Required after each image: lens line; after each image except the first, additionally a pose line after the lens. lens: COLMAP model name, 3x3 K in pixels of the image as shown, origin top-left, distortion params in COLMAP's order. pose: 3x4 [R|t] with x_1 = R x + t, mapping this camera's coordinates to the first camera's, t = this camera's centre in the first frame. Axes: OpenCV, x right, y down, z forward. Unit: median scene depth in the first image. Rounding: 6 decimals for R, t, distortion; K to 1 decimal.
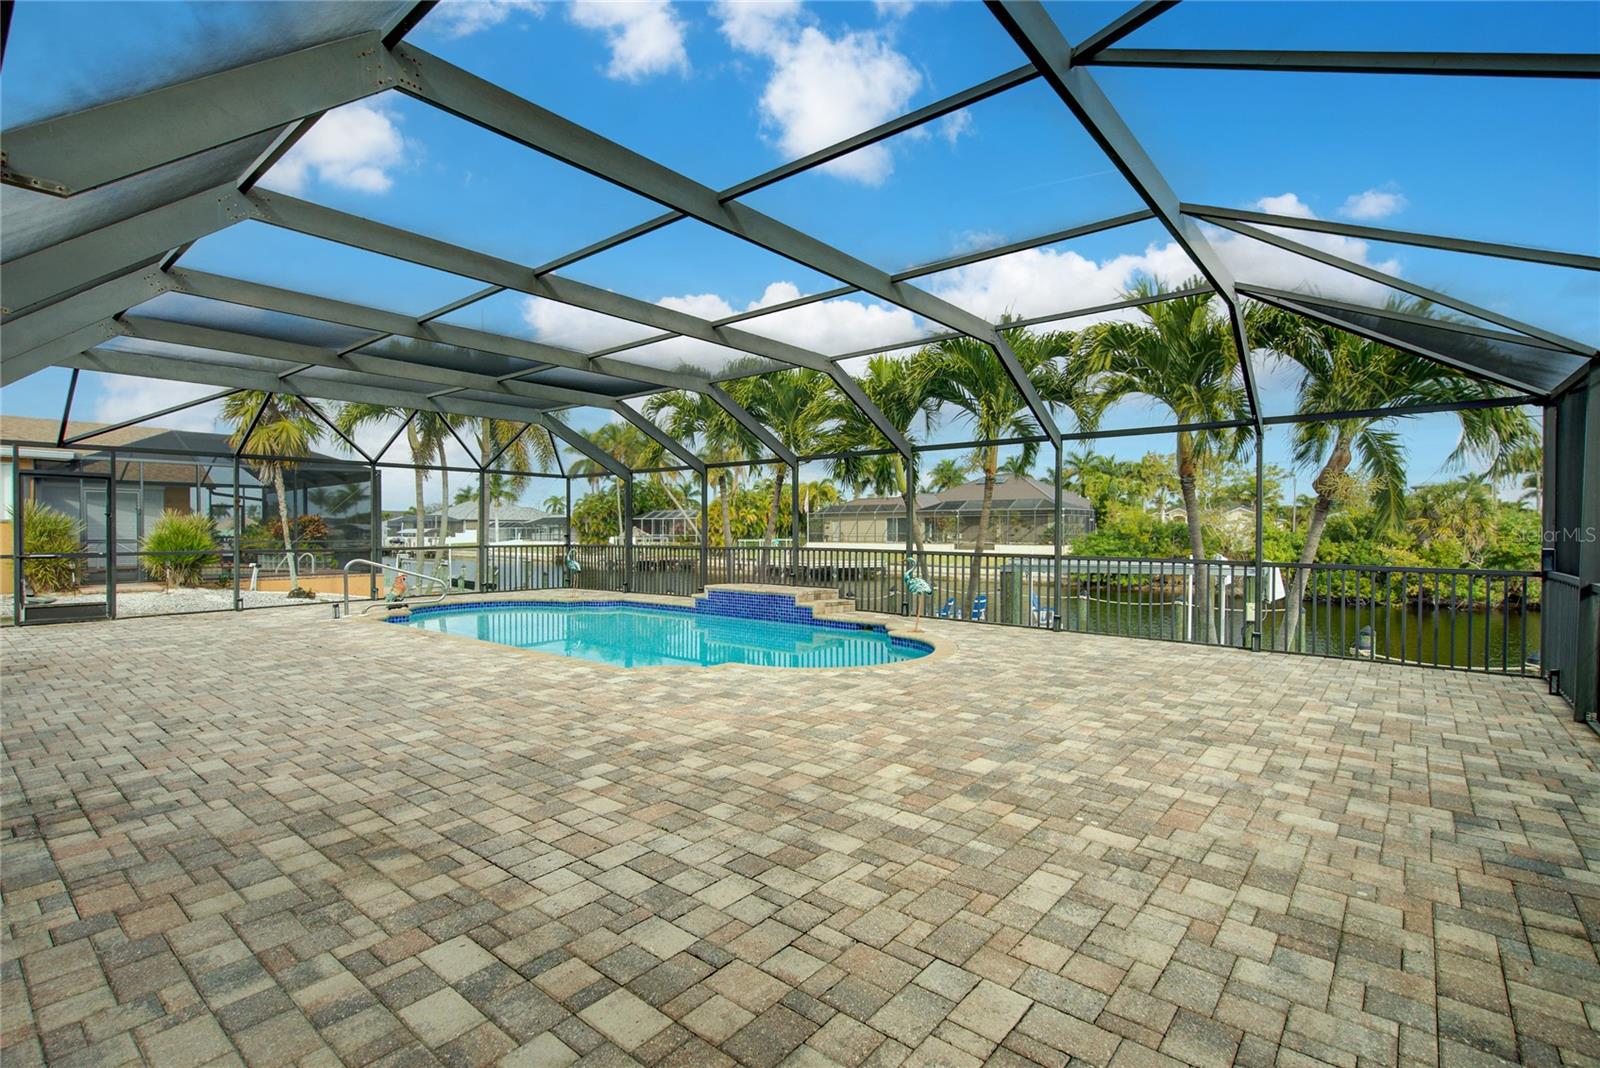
lens RADIAL K [[740.9, 0, 796.2], [0, 740.9, 536.4], [0, 0, 1]] dist [0.000437, 0.000679]
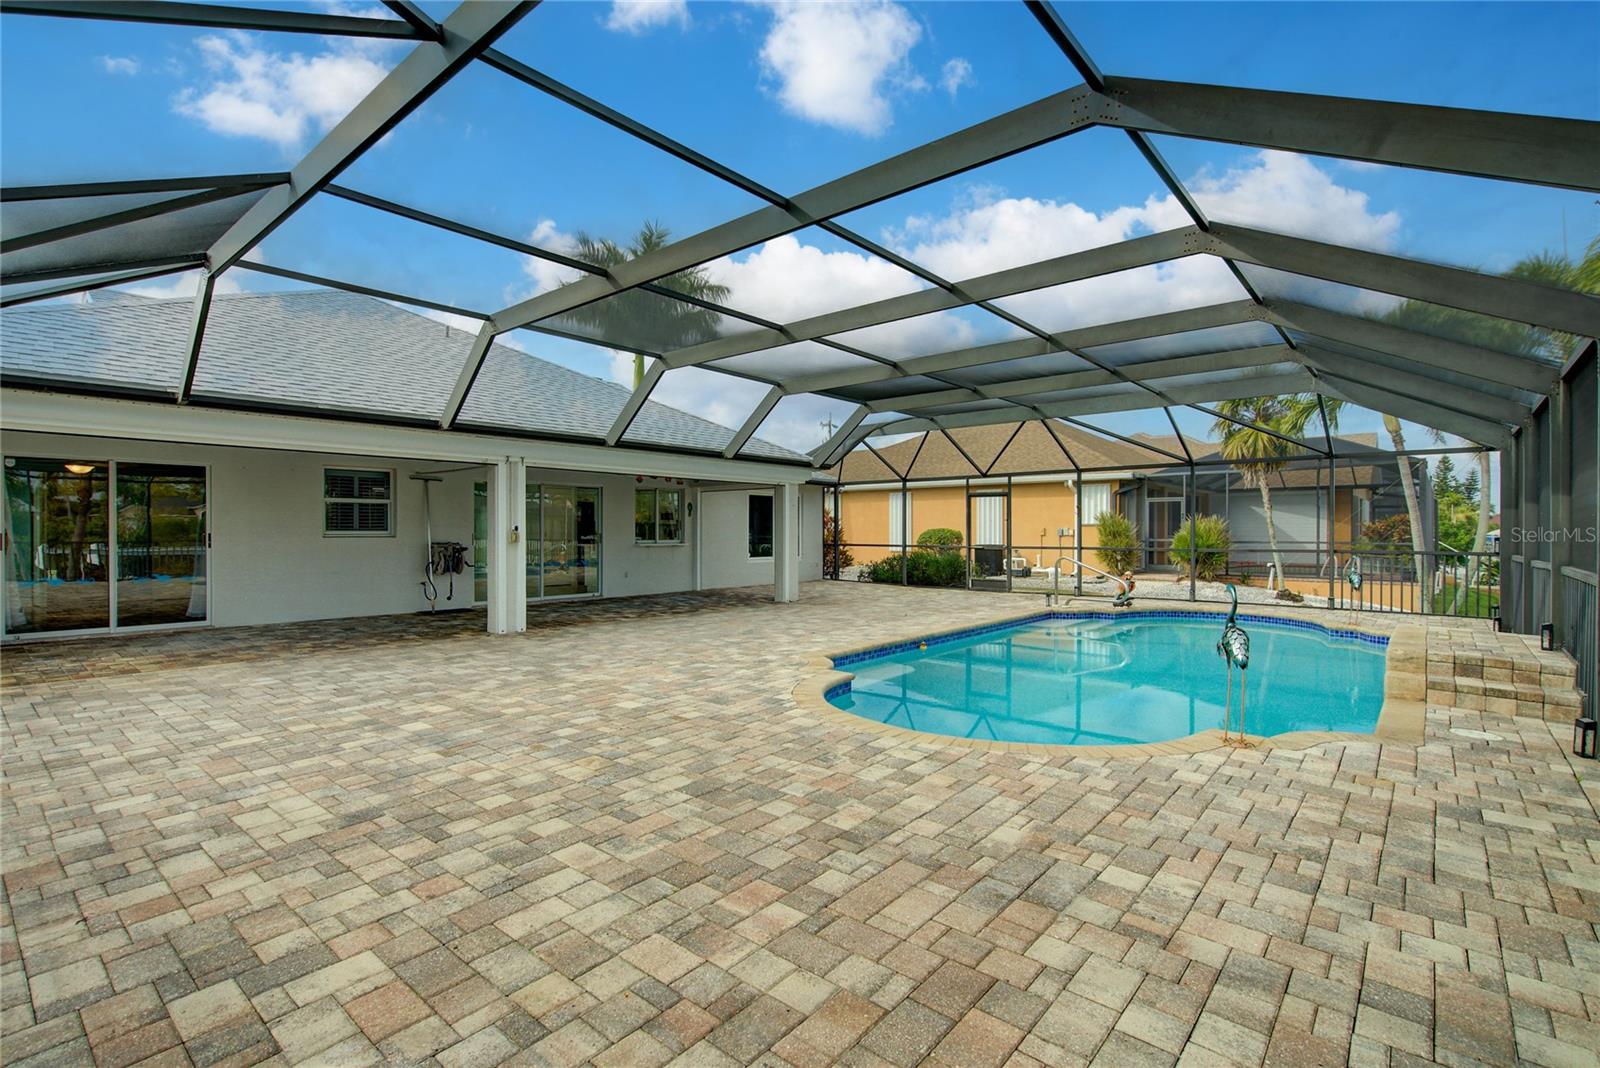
lens RADIAL K [[740.9, 0, 805.7], [0, 740.9, 529.6], [0, 0, 1]] dist [0.000437, 0.000679]
pose [[-0.002804, -0.001619, -0.999995, 0.402792], [-0.008994, 0.999958, -0.001594, -0.003438], [0.999956, 0.008990, -0.002819, 0.454101]]
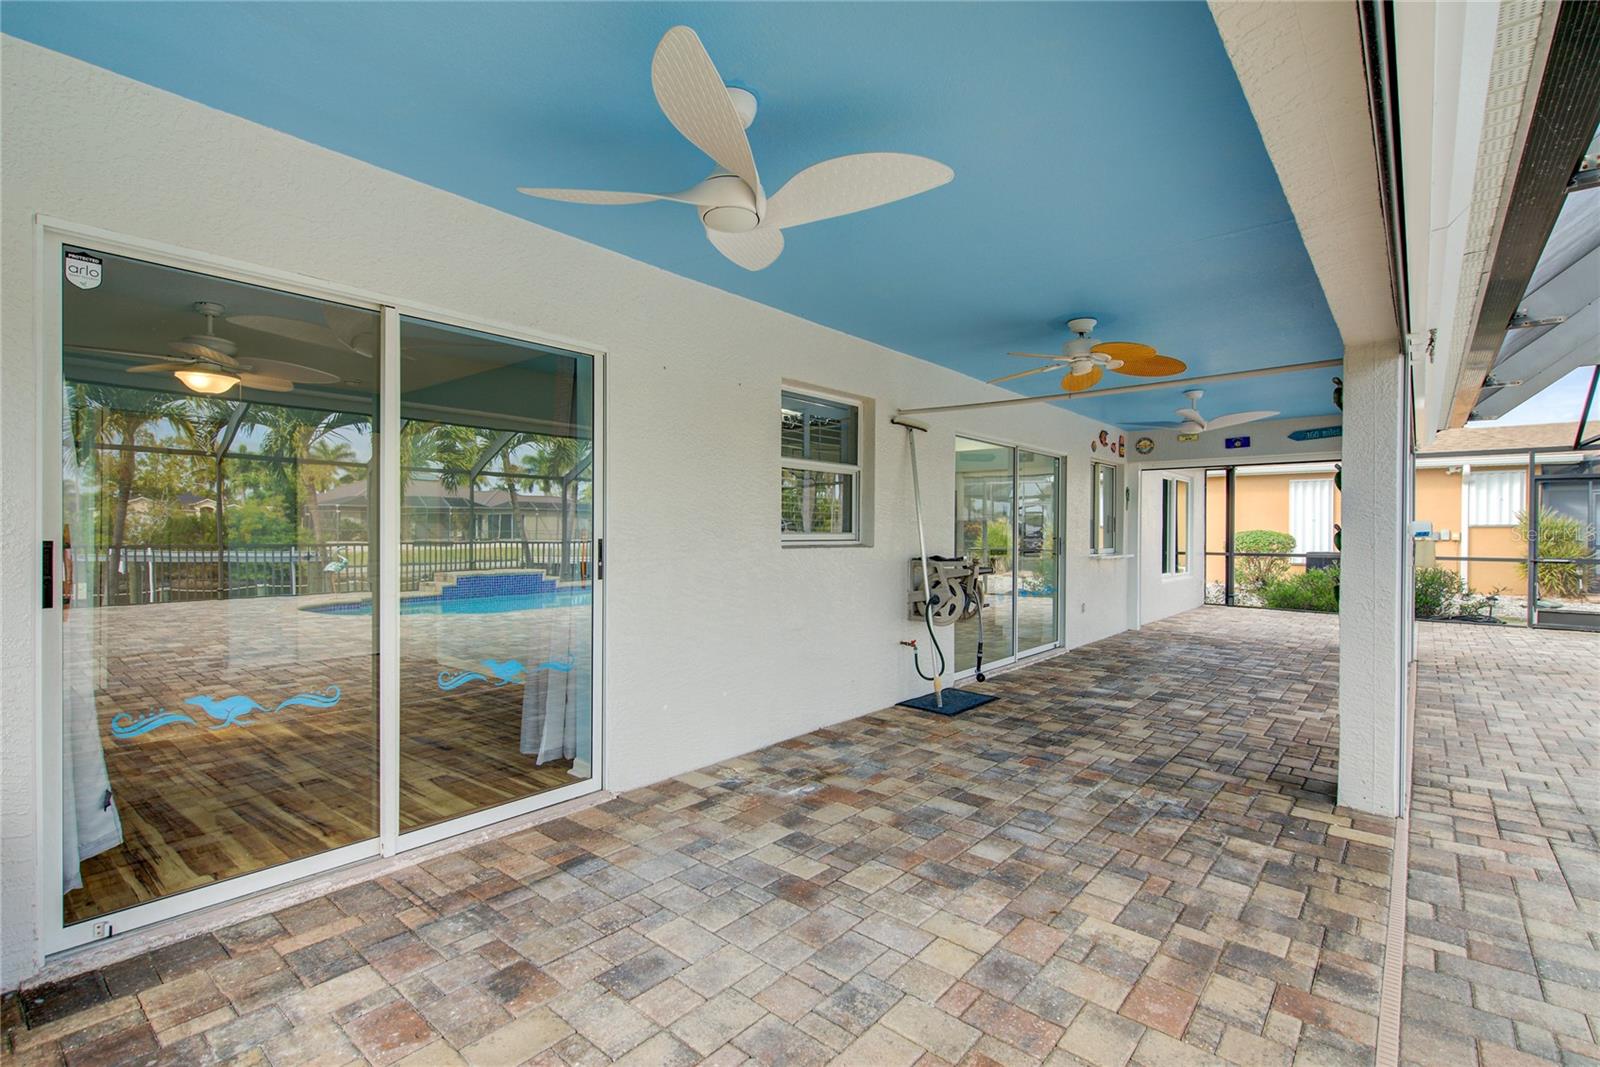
lens RADIAL K [[740.9, 0, 799.1], [0, 740.9, 537.2], [0, 0, 1]] dist [0.000437, 0.000679]
pose [[-0.000067, 0.004563, -0.999990, -0.013948], [-0.009836, 0.999941, 0.004563, 0.000057], [0.999952, 0.009836, -0.000022, -0.012470]]
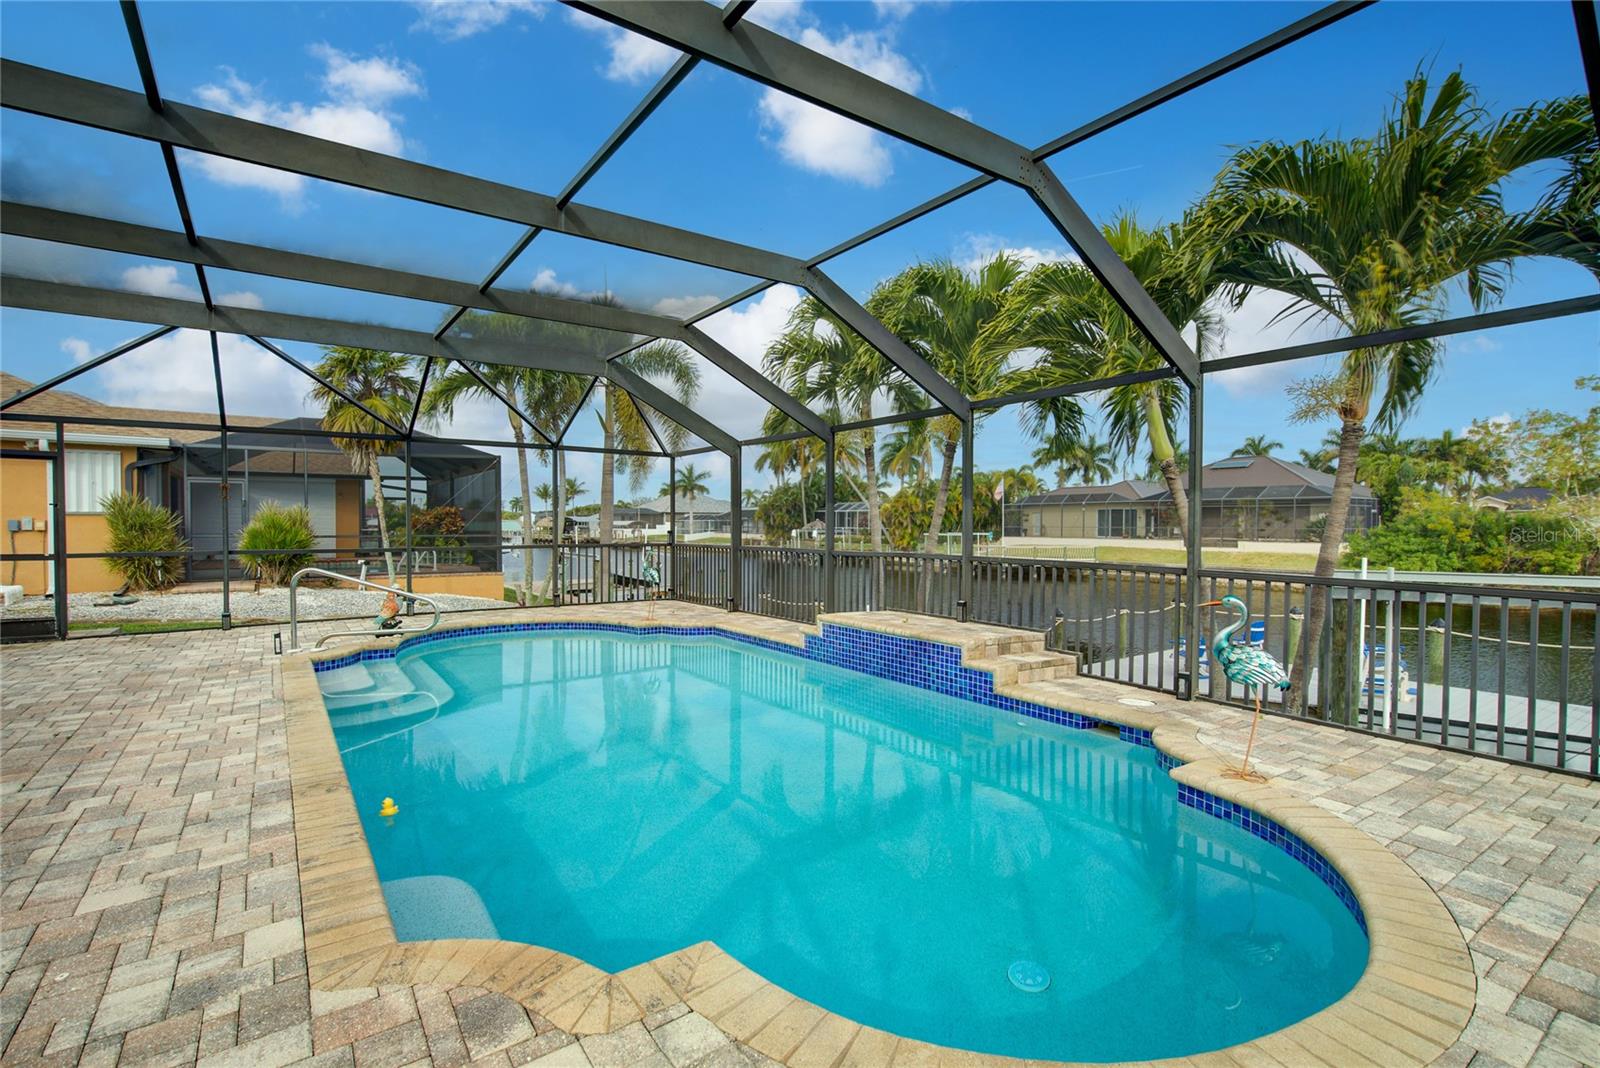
lens RADIAL K [[740.9, 0, 798.0], [0, 740.9, 536.1], [0, 0, 1]] dist [0.000437, 0.000679]
pose [[0.967204, 0.006304, -0.253923, 0.015607], [-0.003839, 0.999941, 0.010204, -0.005587], [0.253972, -0.008894, 0.967171, 0.336389]]
